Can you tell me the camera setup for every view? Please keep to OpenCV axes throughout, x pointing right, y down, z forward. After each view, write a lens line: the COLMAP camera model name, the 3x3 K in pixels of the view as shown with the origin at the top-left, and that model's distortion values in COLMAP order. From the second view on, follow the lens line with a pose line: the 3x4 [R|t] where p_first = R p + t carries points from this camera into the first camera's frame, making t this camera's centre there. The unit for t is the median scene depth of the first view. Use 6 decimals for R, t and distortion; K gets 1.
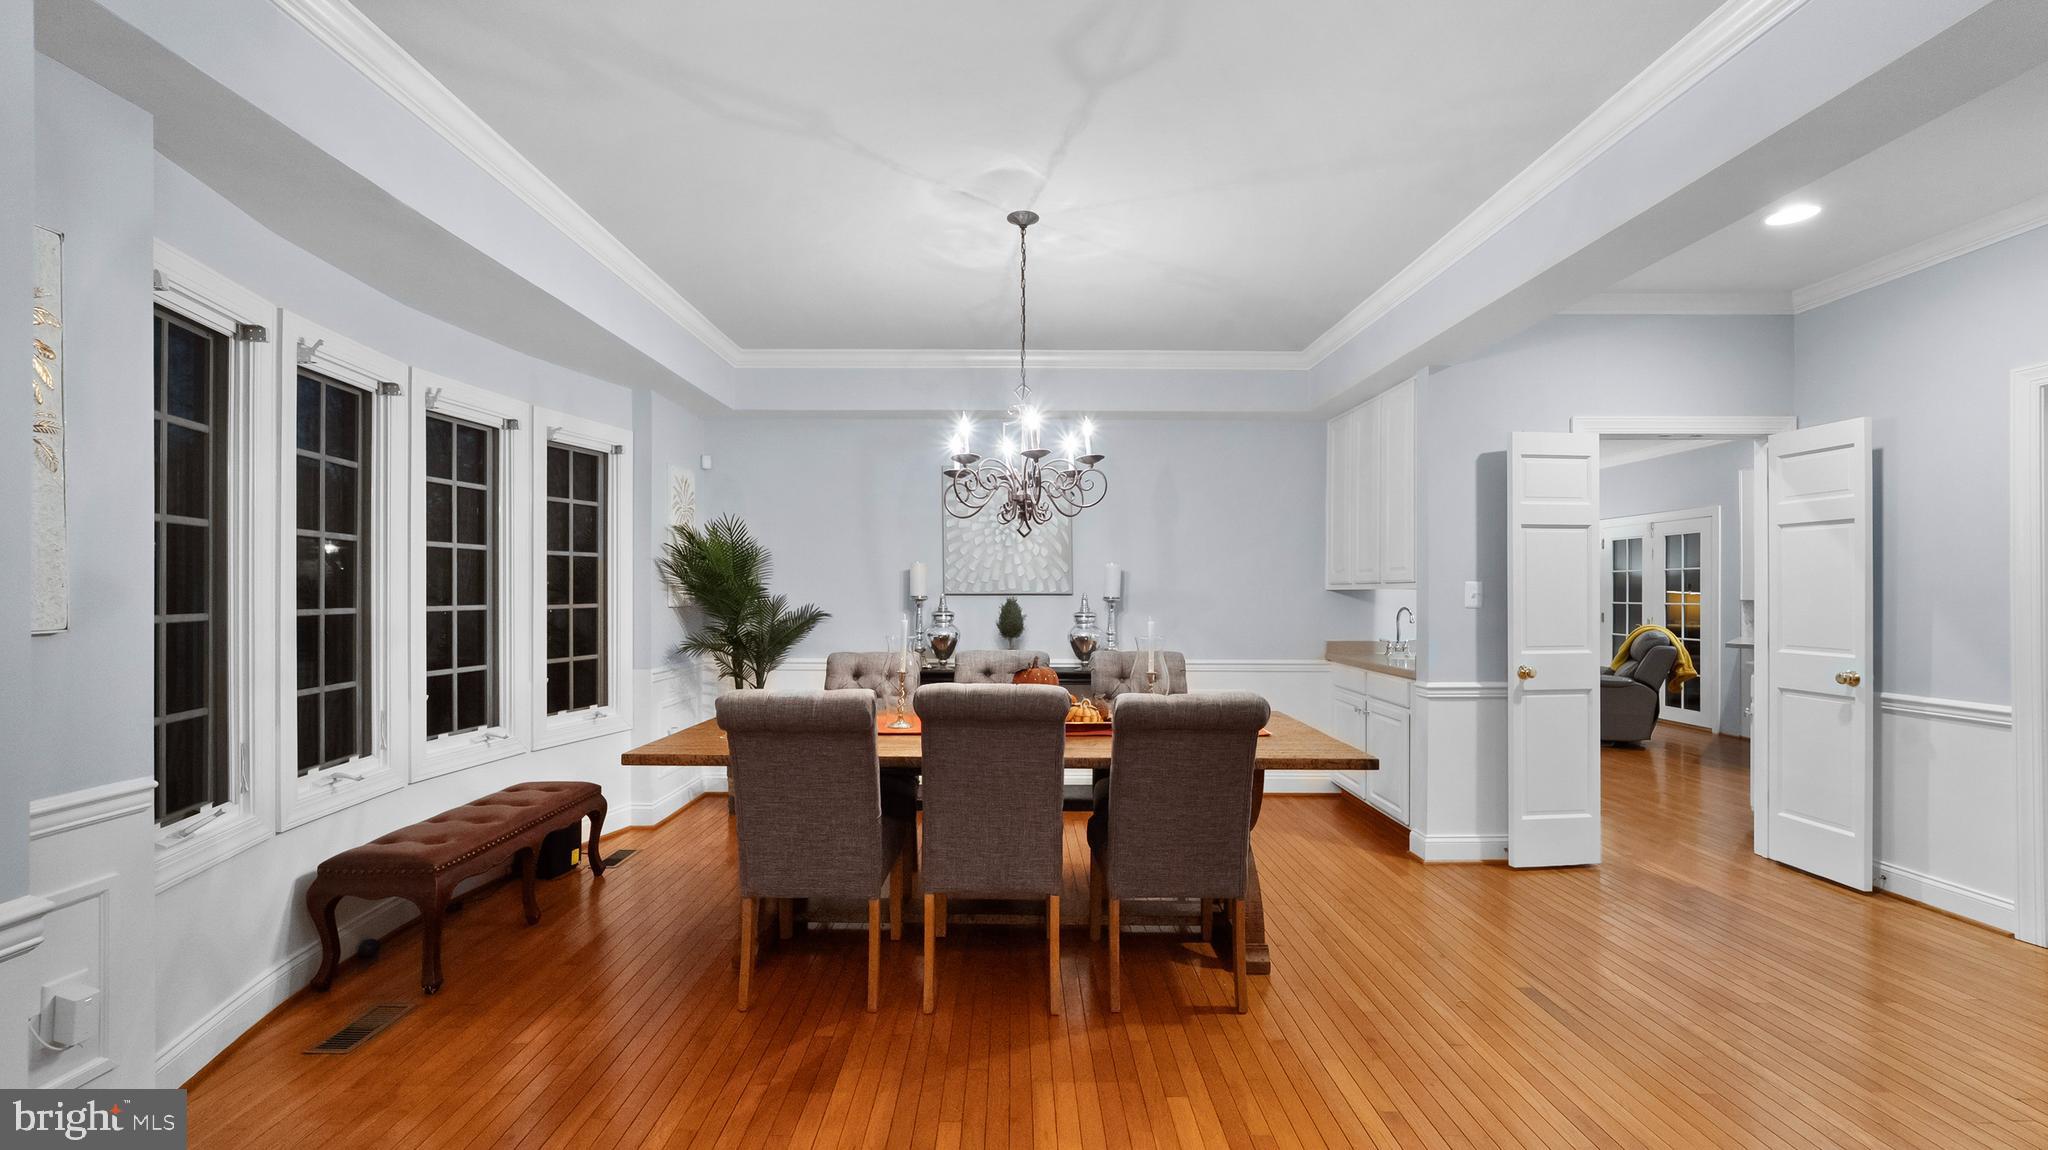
lens RADIAL K [[840.6, 0, 1015.0], [0, 840.6, 591.0], [0, 0, 1]] dist [-0.009543, -0.000324]
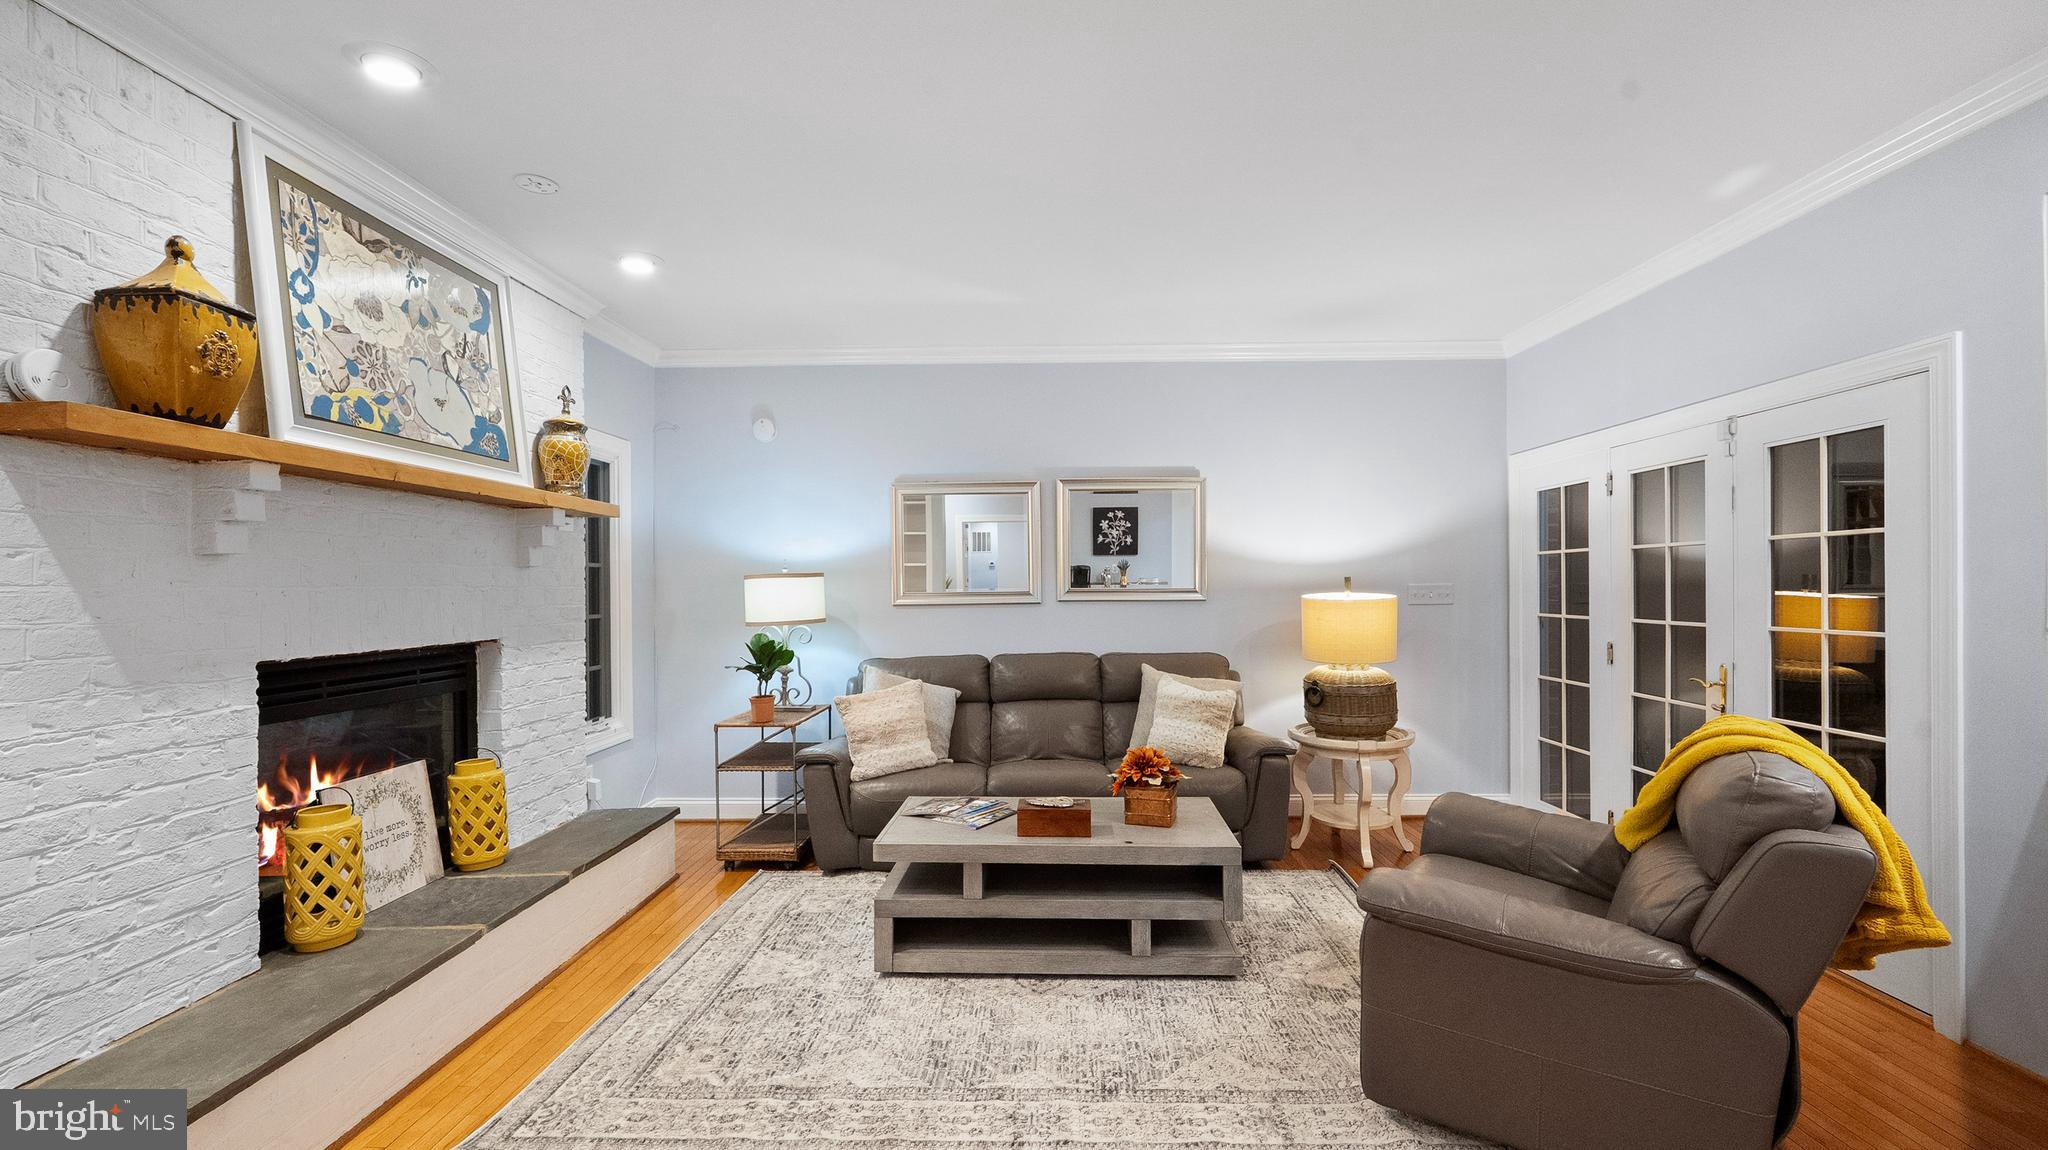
lens RADIAL K [[840.6, 0, 1015.0], [0, 840.6, 591.0], [0, 0, 1]] dist [-0.009543, -0.000324]
pose [[0.999322, -0.013393, -0.034287, 0.763521], [0.013572, 0.999895, 0.004995, -0.013681], [0.034216, -0.005457, 0.999400, 1.037867]]
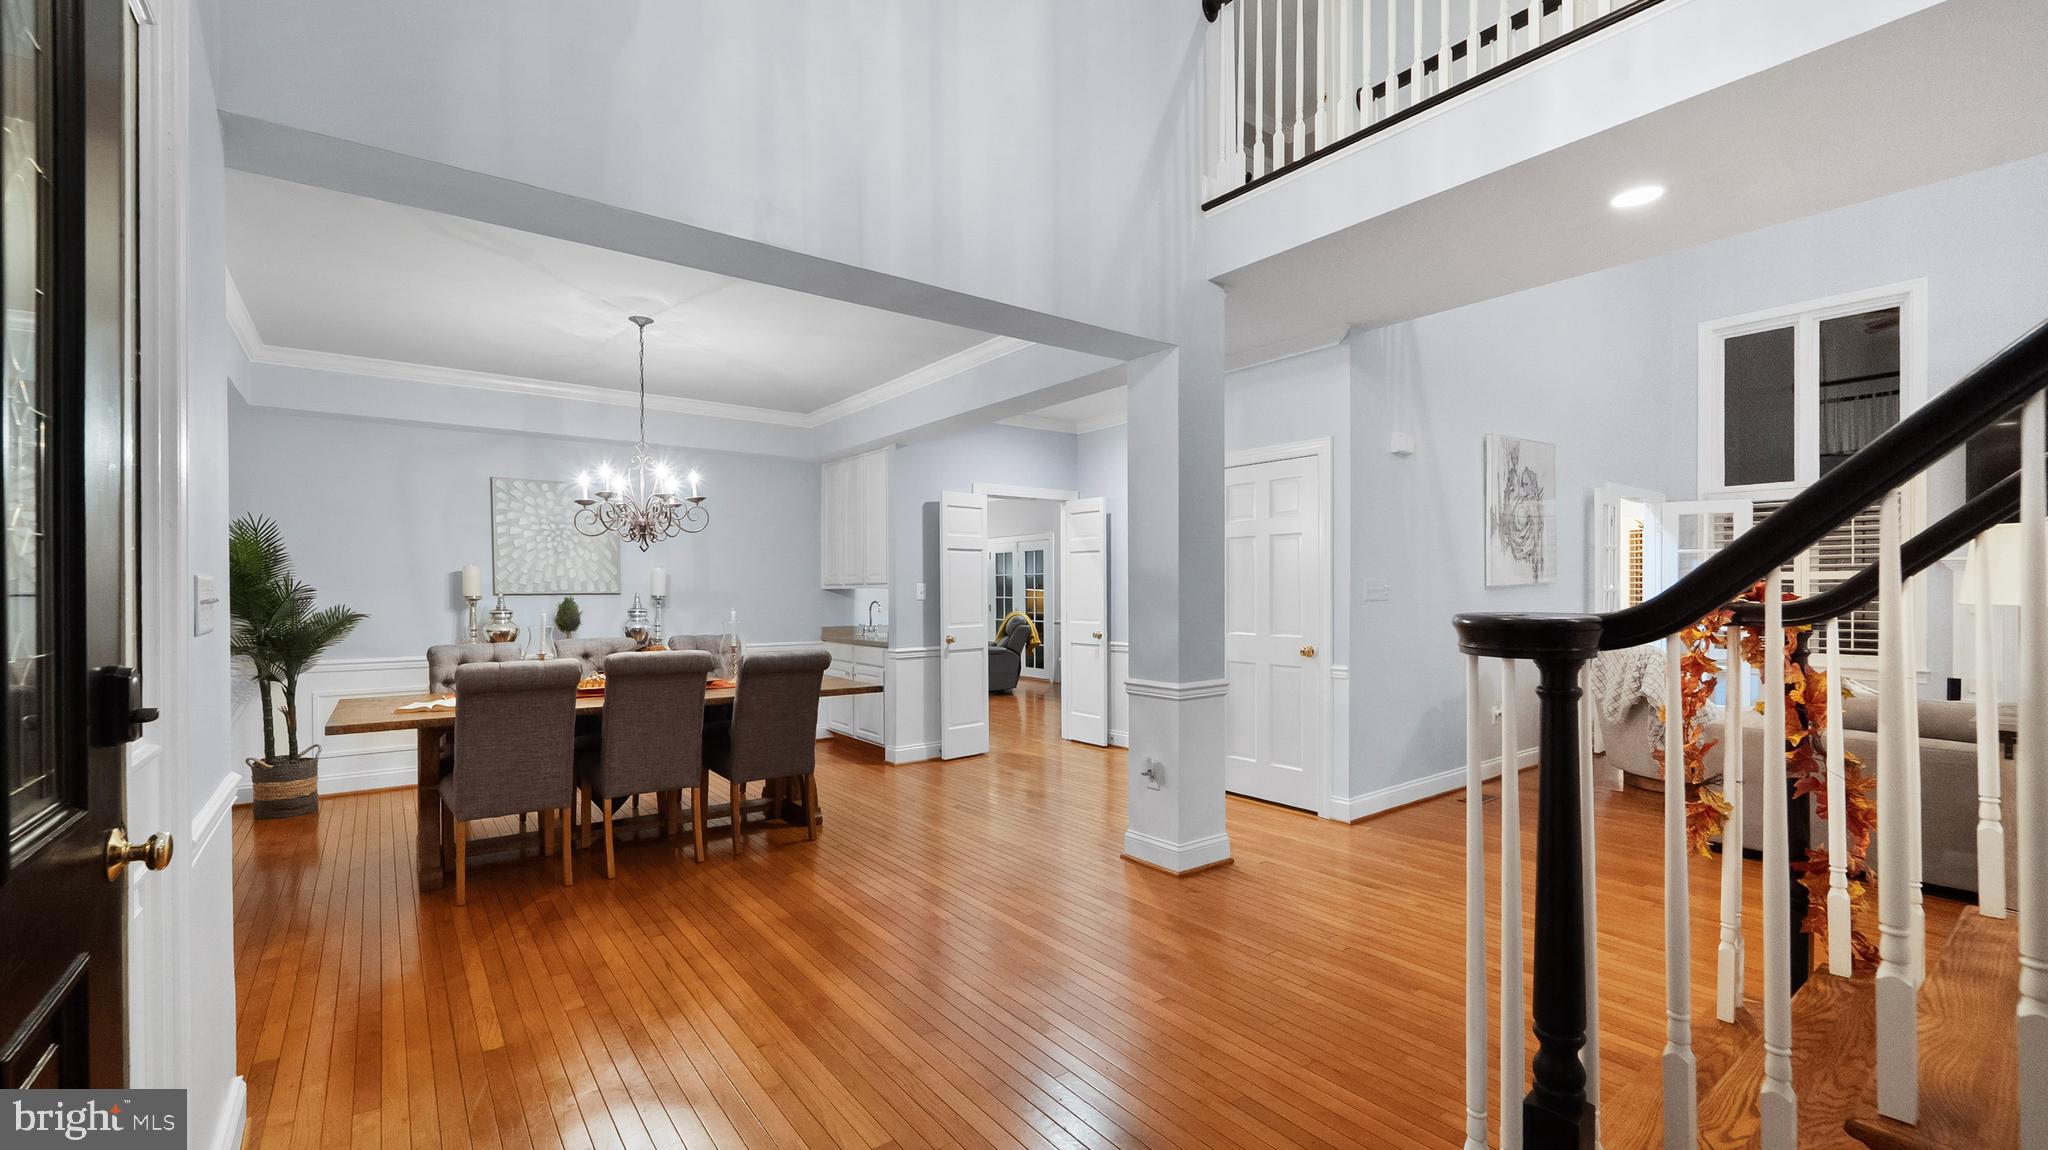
lens RADIAL K [[840.6, 0, 1015.0], [0, 840.6, 591.0], [0, 0, 1]] dist [-0.009543, -0.000324]
pose [[0.801289, -0.005008, 0.598257, -0.199928], [0.004214, 0.999987, 0.002726, -0.000602], [-0.598263, 0.000336, 0.801300, -0.288980]]
